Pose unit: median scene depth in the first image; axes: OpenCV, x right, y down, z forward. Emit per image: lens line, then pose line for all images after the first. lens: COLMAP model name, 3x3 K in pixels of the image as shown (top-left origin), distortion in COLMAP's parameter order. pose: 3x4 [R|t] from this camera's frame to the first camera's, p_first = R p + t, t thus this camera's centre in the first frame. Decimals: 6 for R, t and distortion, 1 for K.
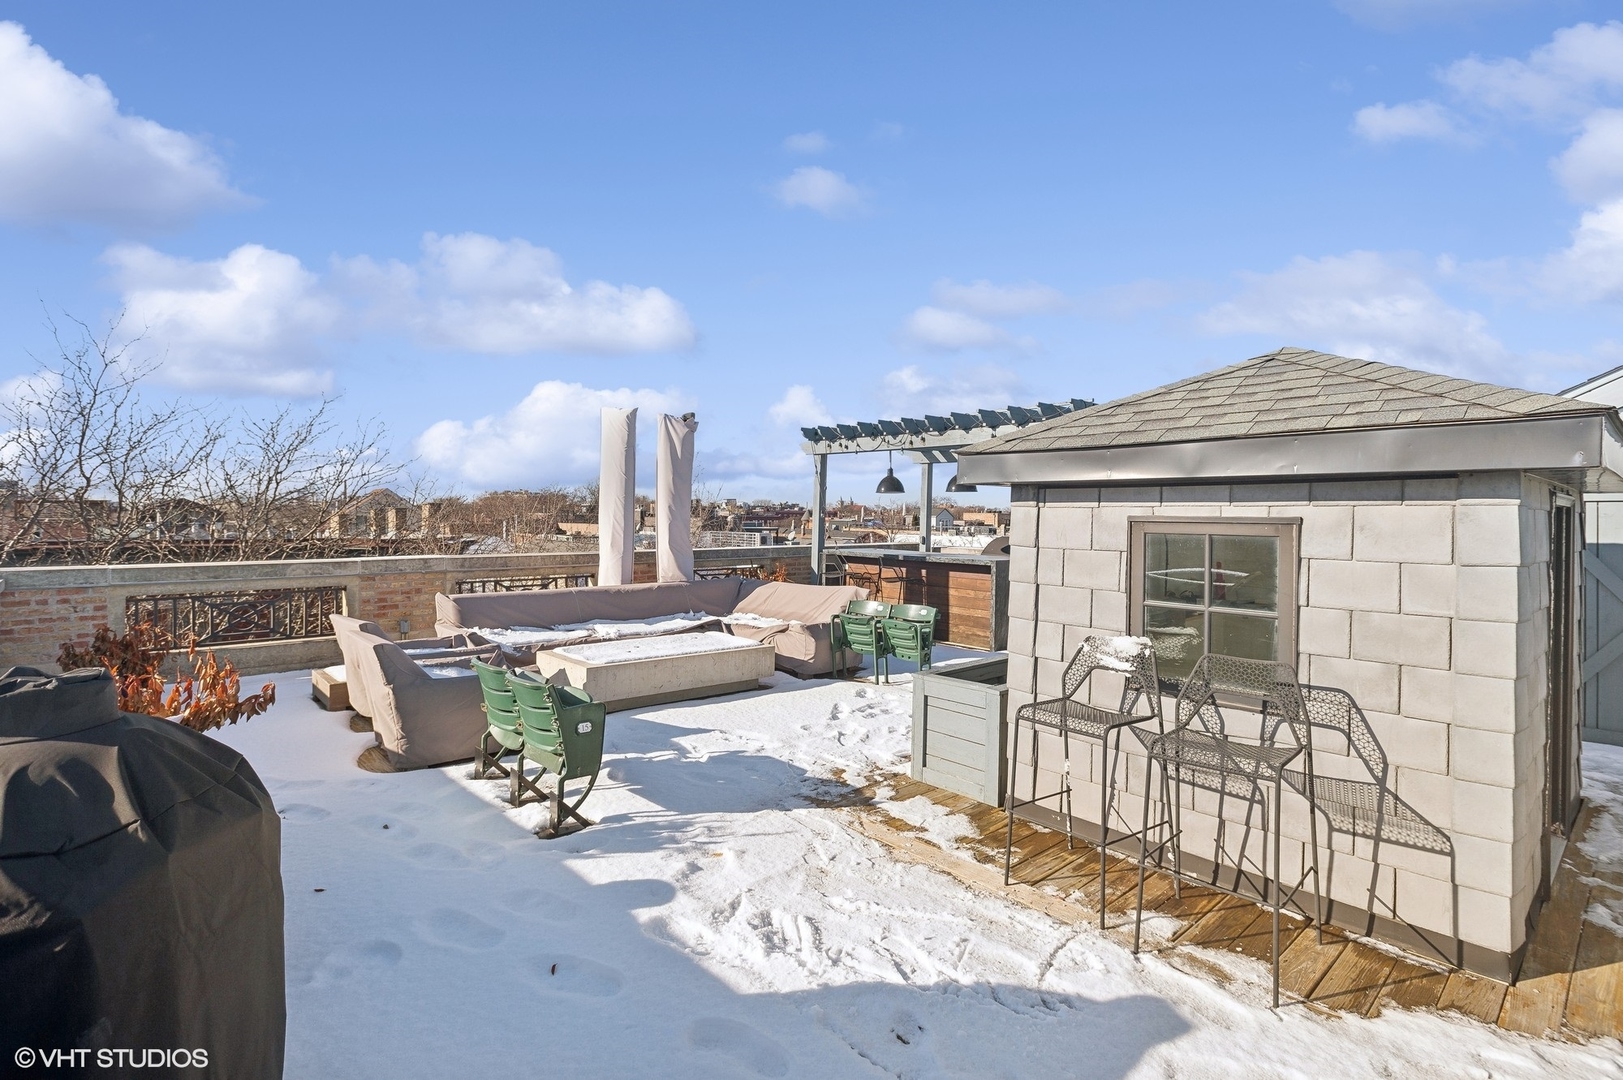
lens RADIAL K [[788.9, 0, 813.8], [0, 788.9, 534.1], [0, 0, 1]] dist [0.009141, -0.001748]
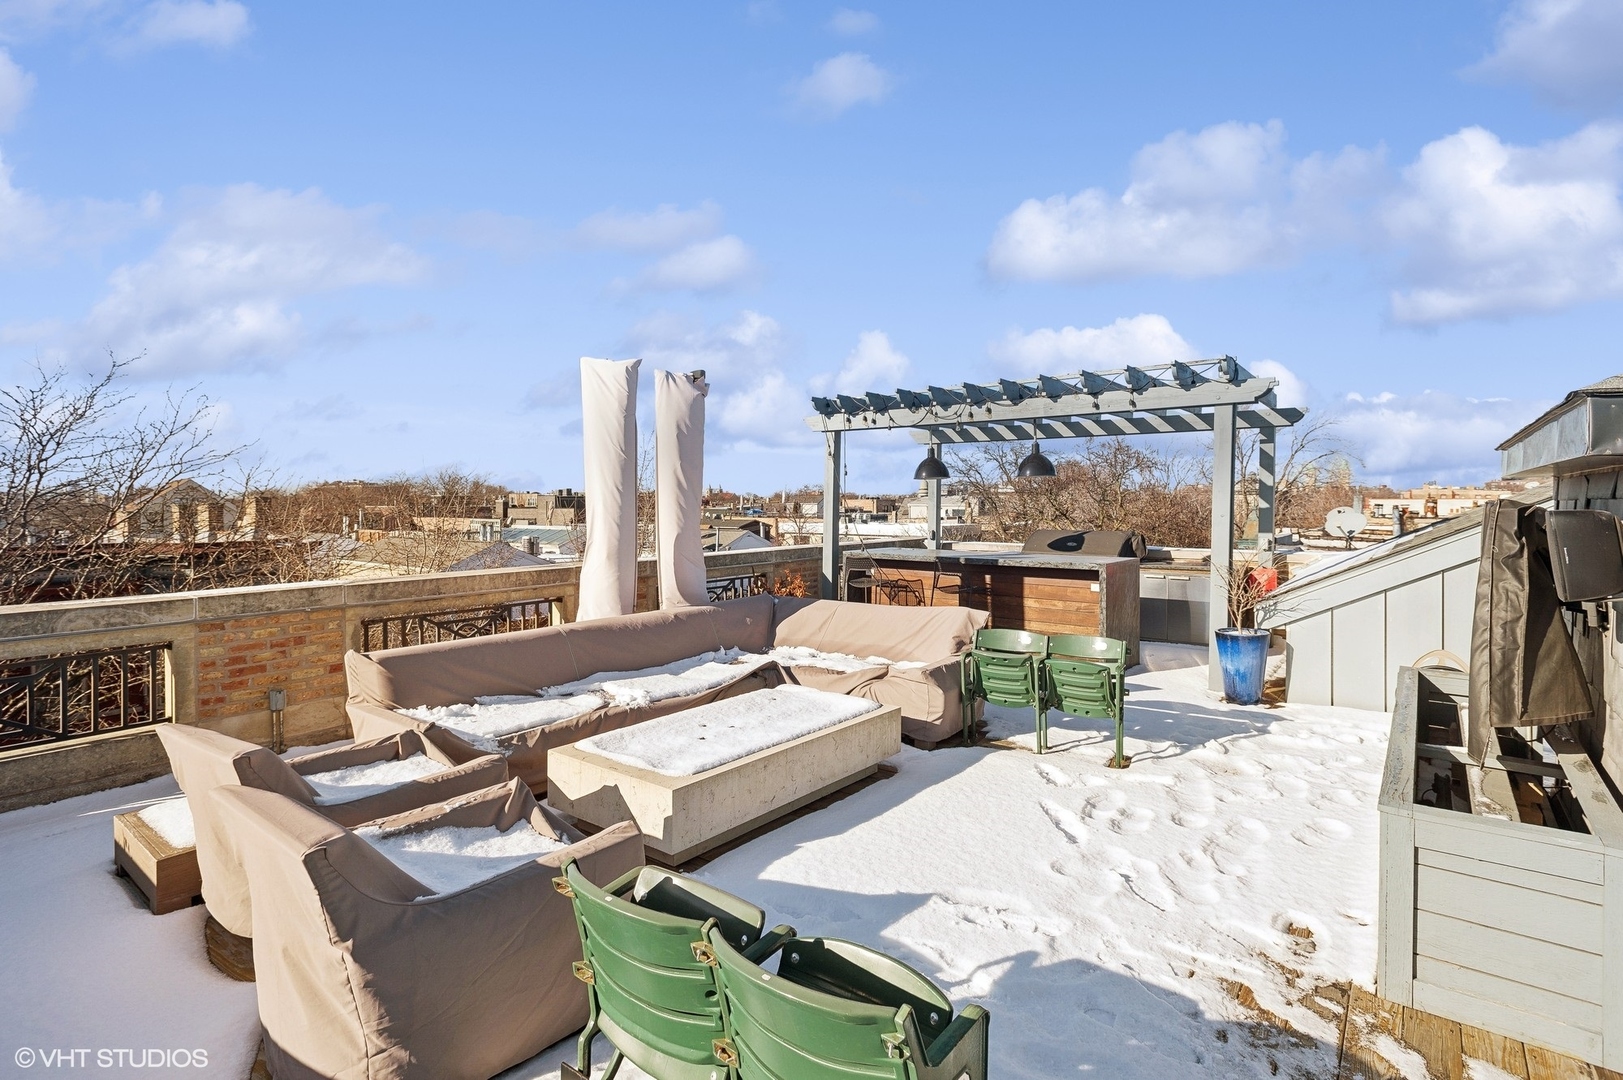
lens RADIAL K [[788.9, 0, 820.7], [0, 788.9, 510.8], [0, 0, 1]] dist [0.009141, -0.001748]
pose [[0.983801, -0.016512, 0.178500, -0.165011], [0.018917, 0.999752, -0.011782, -0.013180], [-0.178262, 0.014968, 0.983869, 0.247259]]
